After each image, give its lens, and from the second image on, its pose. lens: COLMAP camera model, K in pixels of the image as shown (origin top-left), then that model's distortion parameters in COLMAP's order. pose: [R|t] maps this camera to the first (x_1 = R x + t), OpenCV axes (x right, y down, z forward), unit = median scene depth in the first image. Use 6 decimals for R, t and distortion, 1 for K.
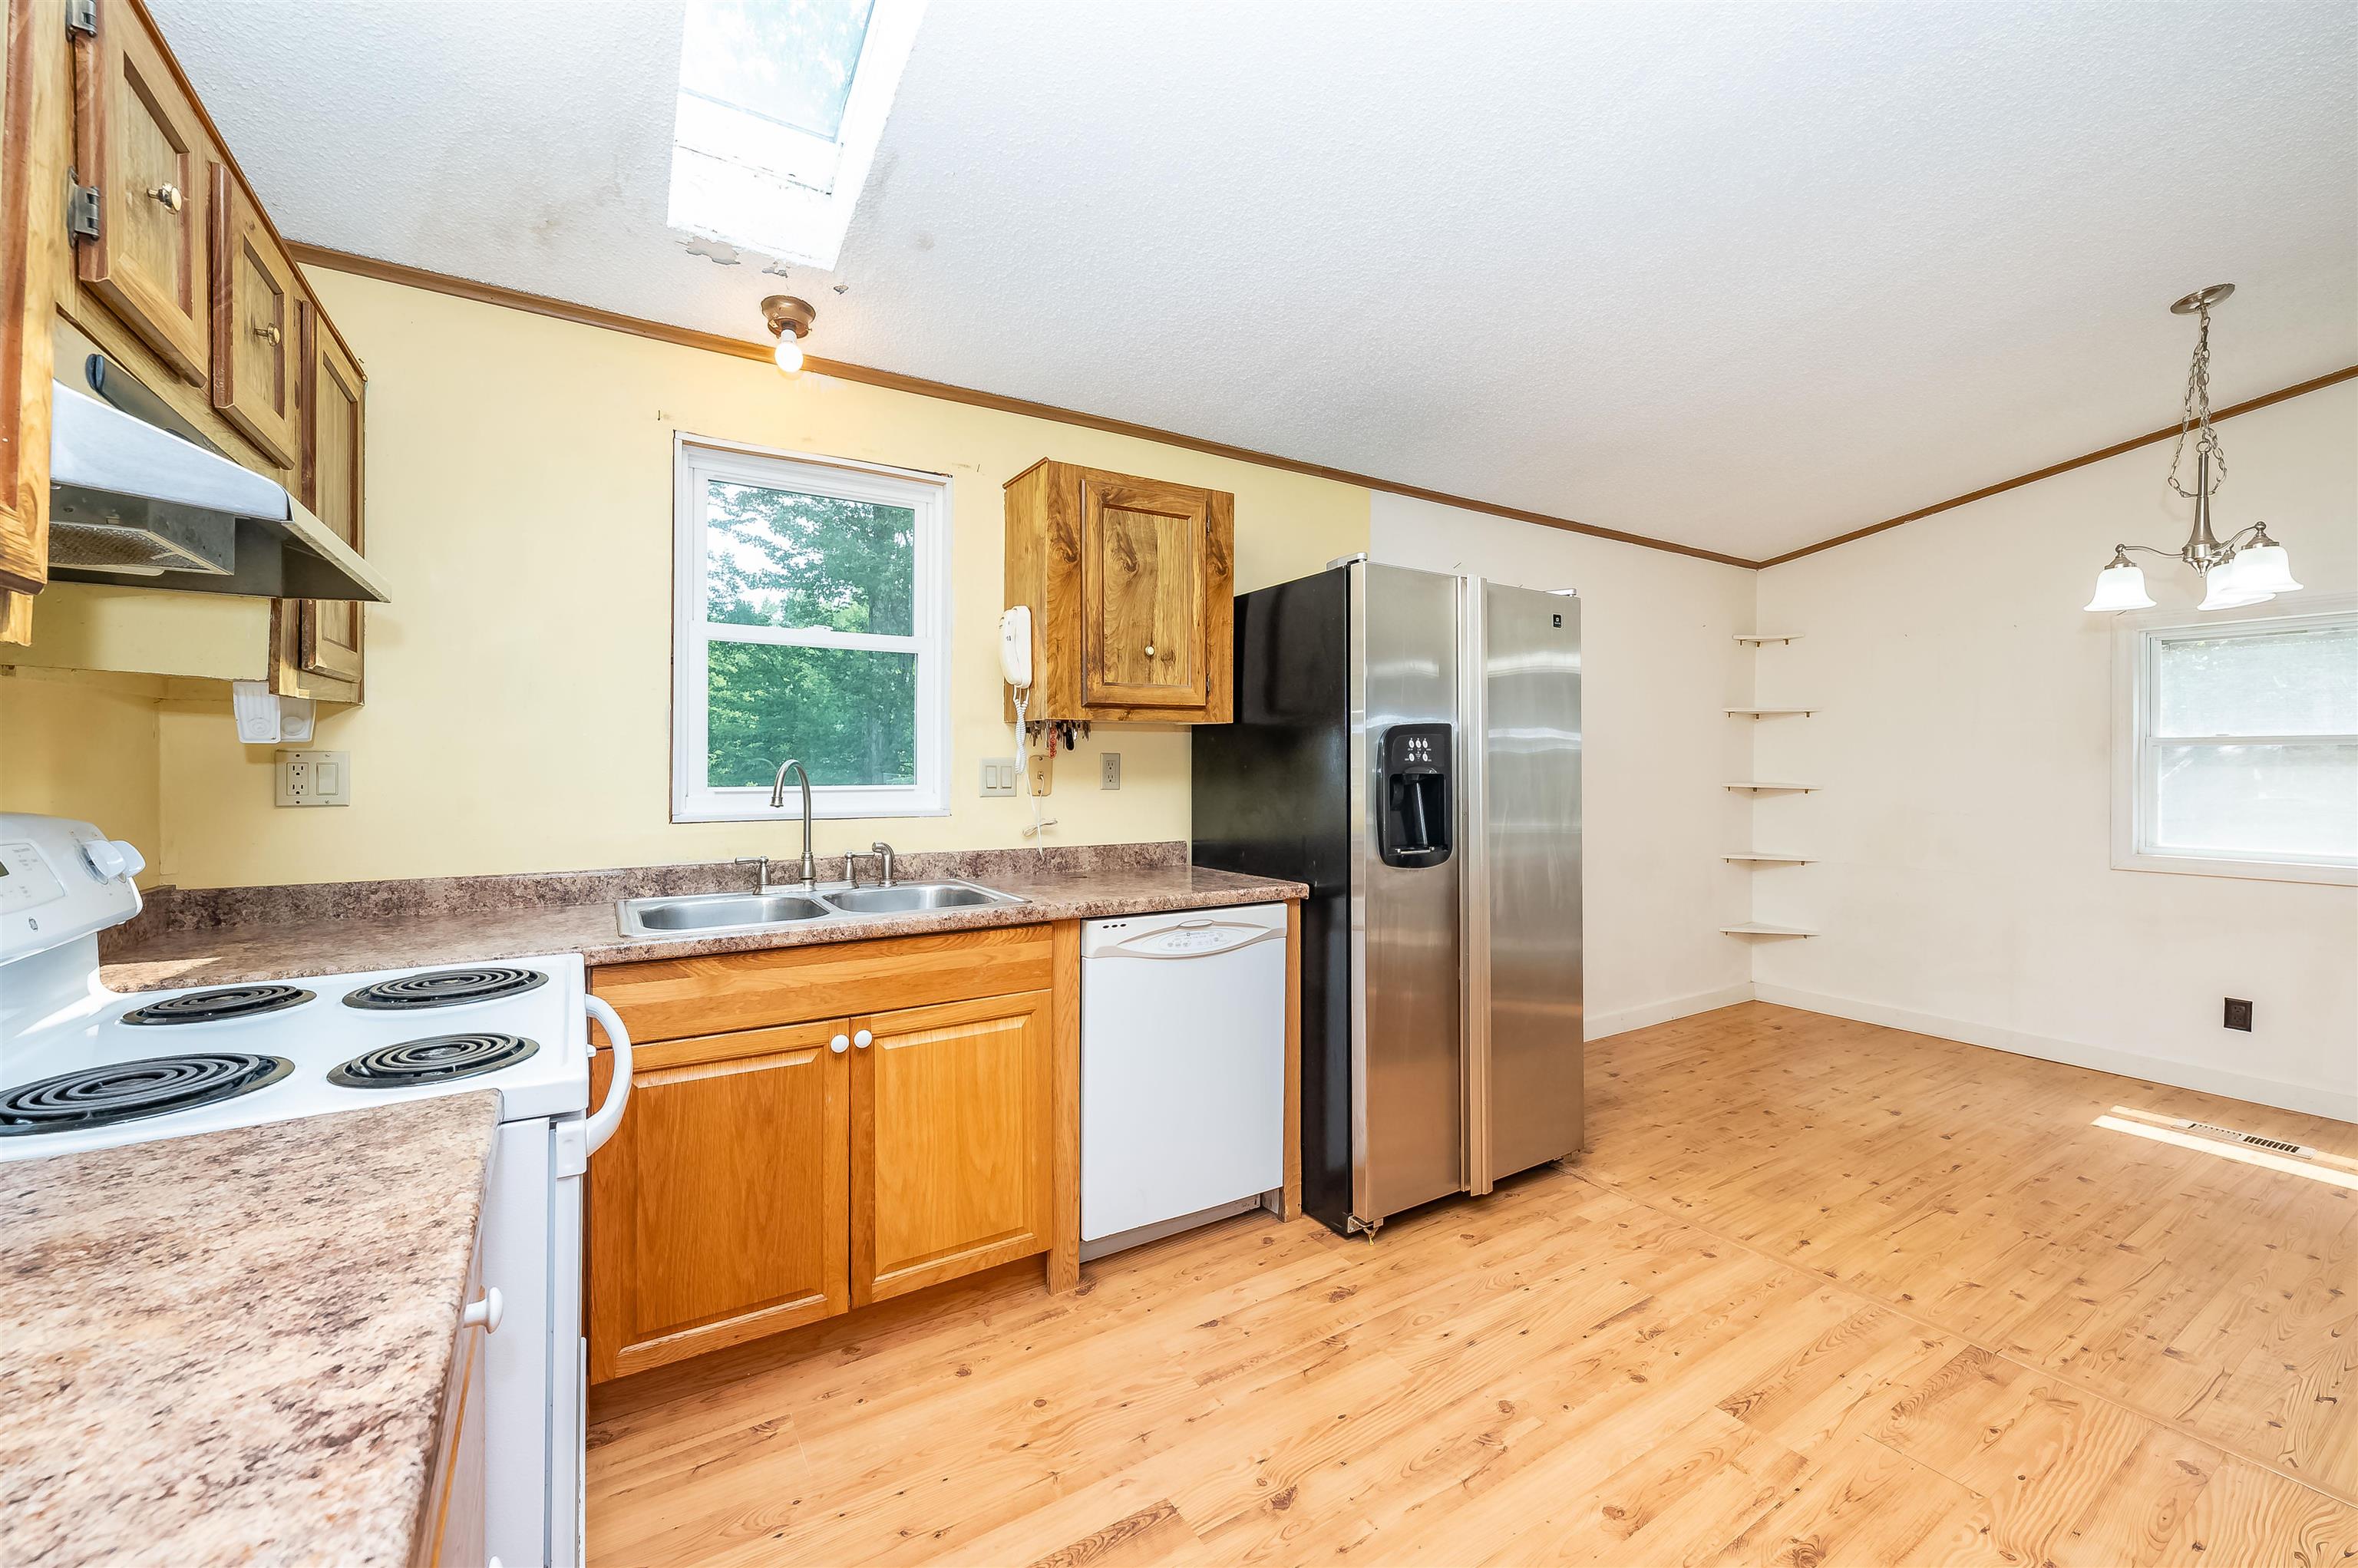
lens RADIAL K [[968.1, 0, 1146.8], [0, 968.1, 765.5], [0, 0, 1]] dist [0.001017, 0.000321]
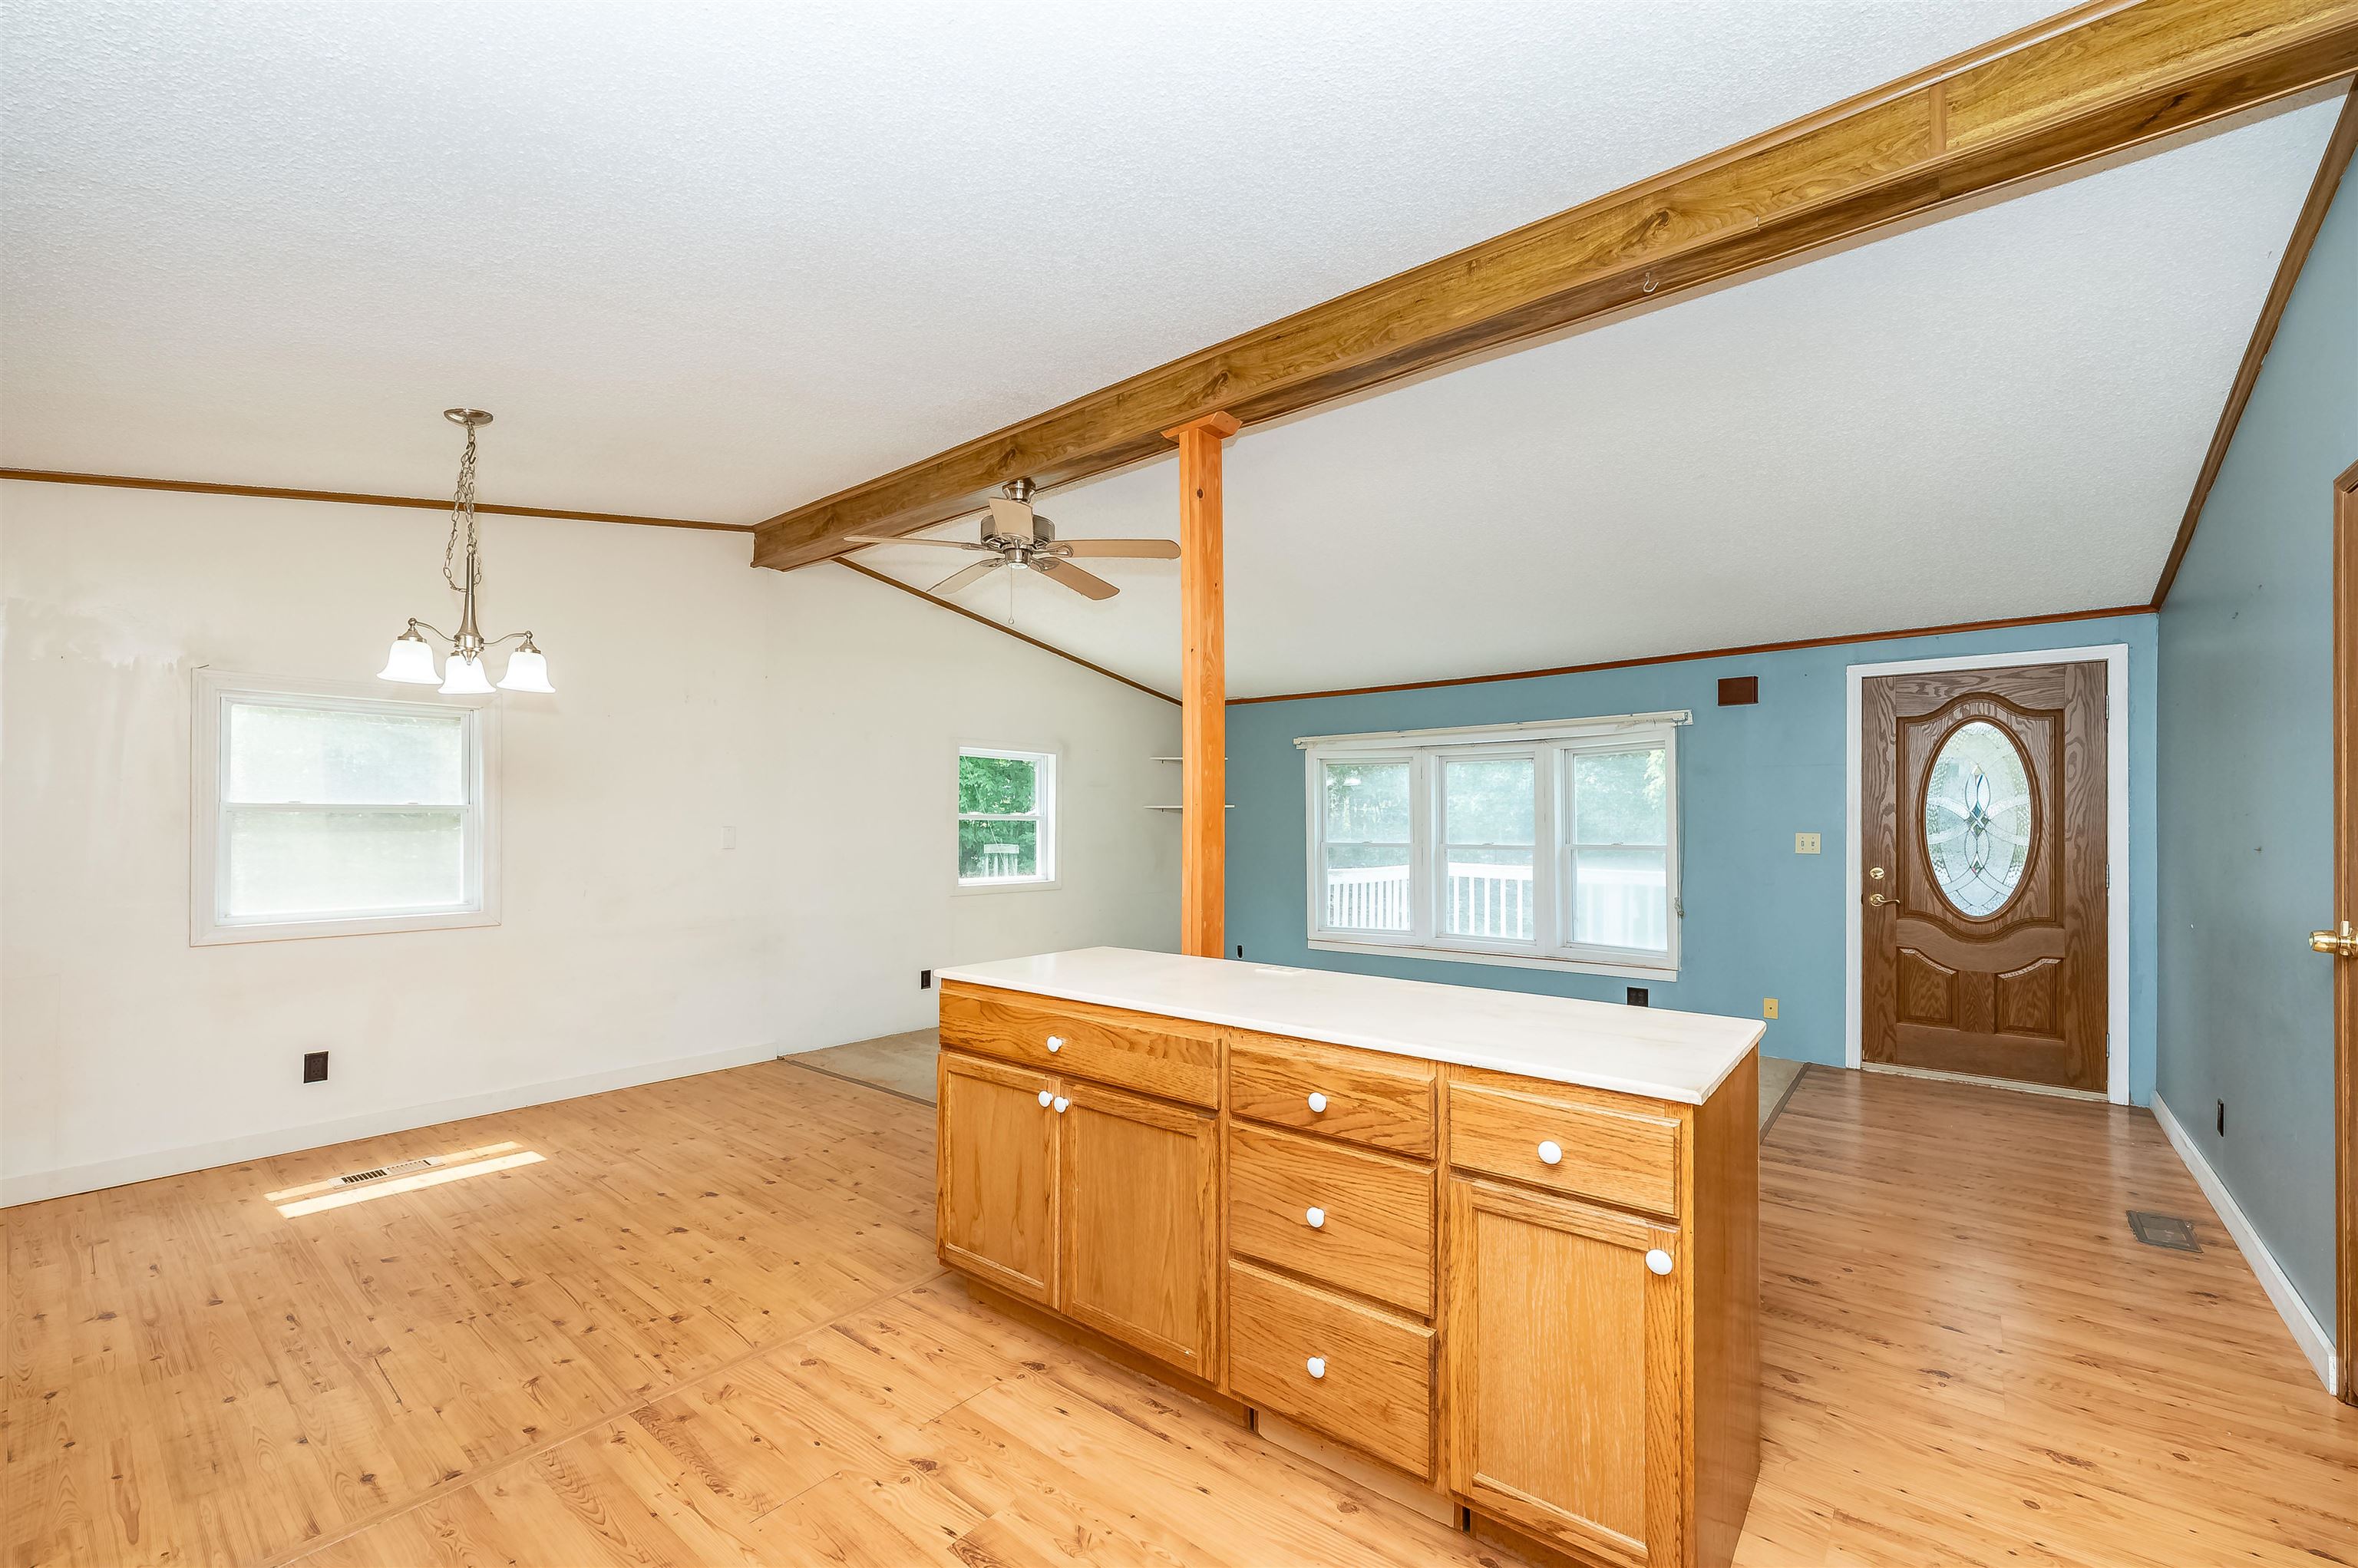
lens RADIAL K [[930.2, 0, 1190.1], [0, 930.2, 812.2], [0, 0, 1]] dist [-0.001429, -0.000119]
pose [[-0.340014, 0.006804, 0.940396, -0.225992], [0.001881, 0.999977, -0.006555, -0.019106], [-0.940418, -0.000459, -0.340019, 0.663962]]
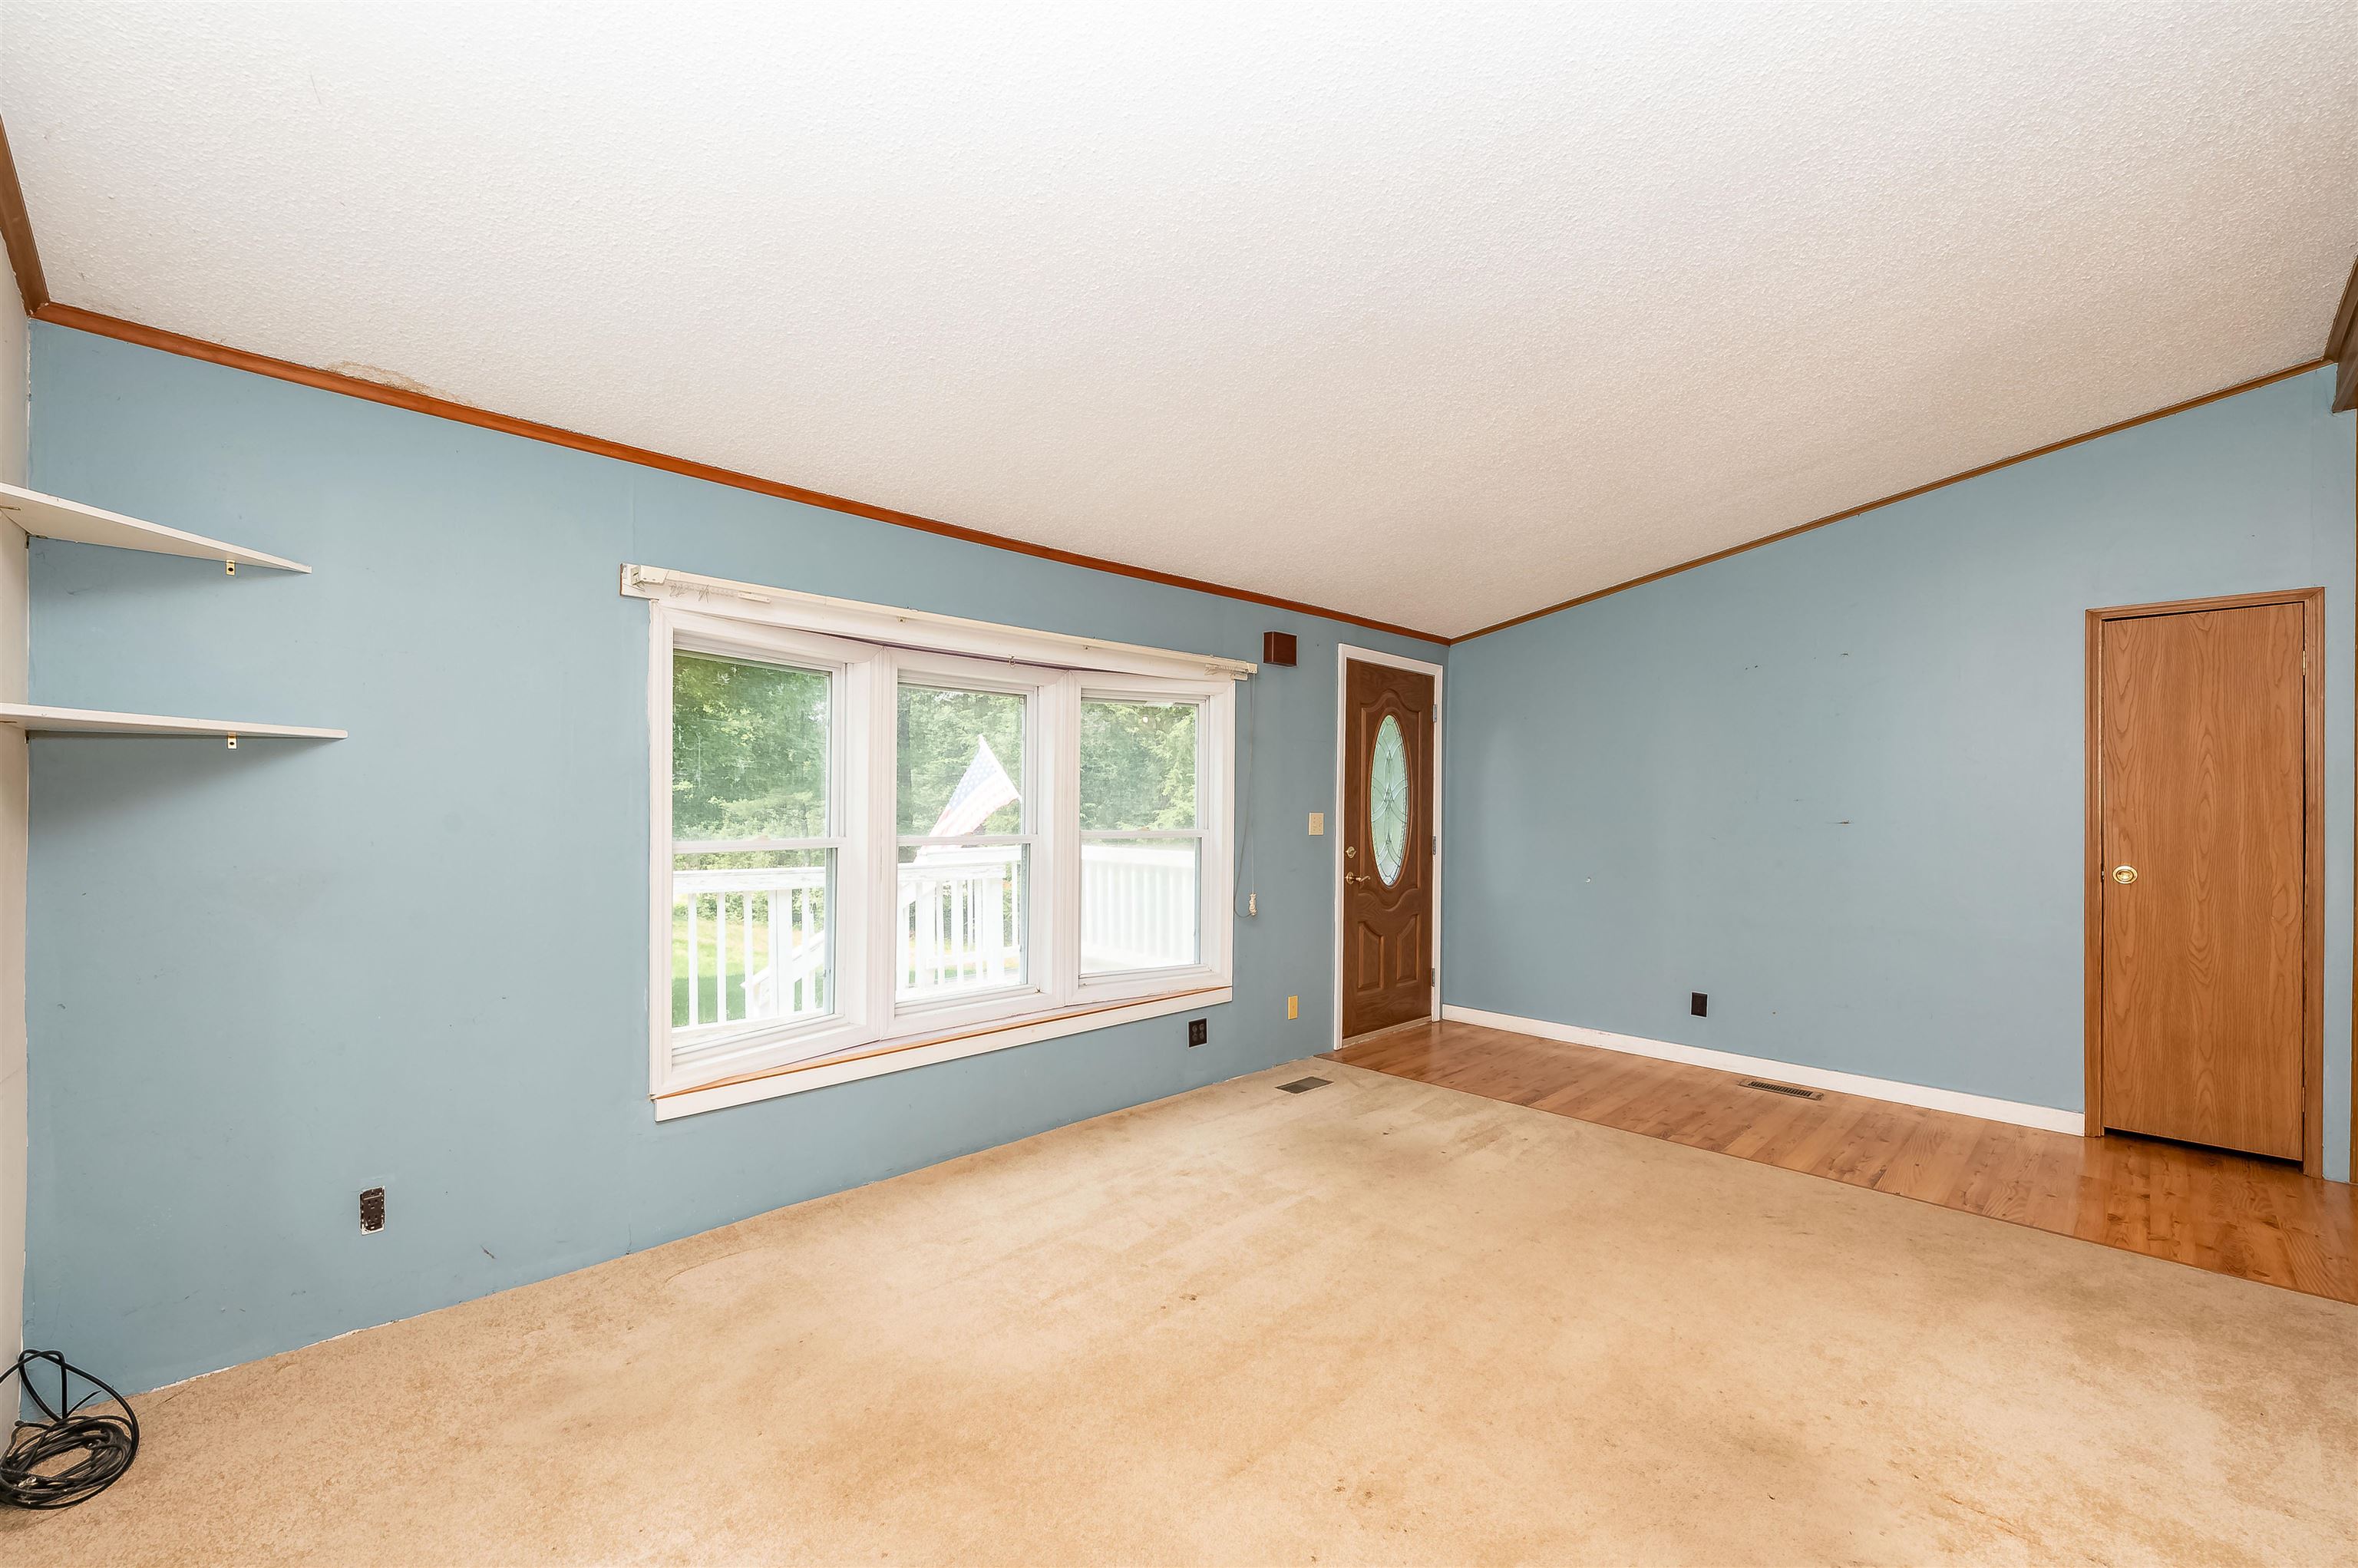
lens RADIAL K [[976.3, 0, 1181.7], [0, 976.3, 803.3], [0, 0, 1]] dist [0.000846, 0.000056]
pose [[-0.976825, -0.014888, -0.213520, 2.060279], [-0.015622, 0.999876, 0.001751, -0.002492], [0.213468, 0.005046, -0.976937, 0.605655]]
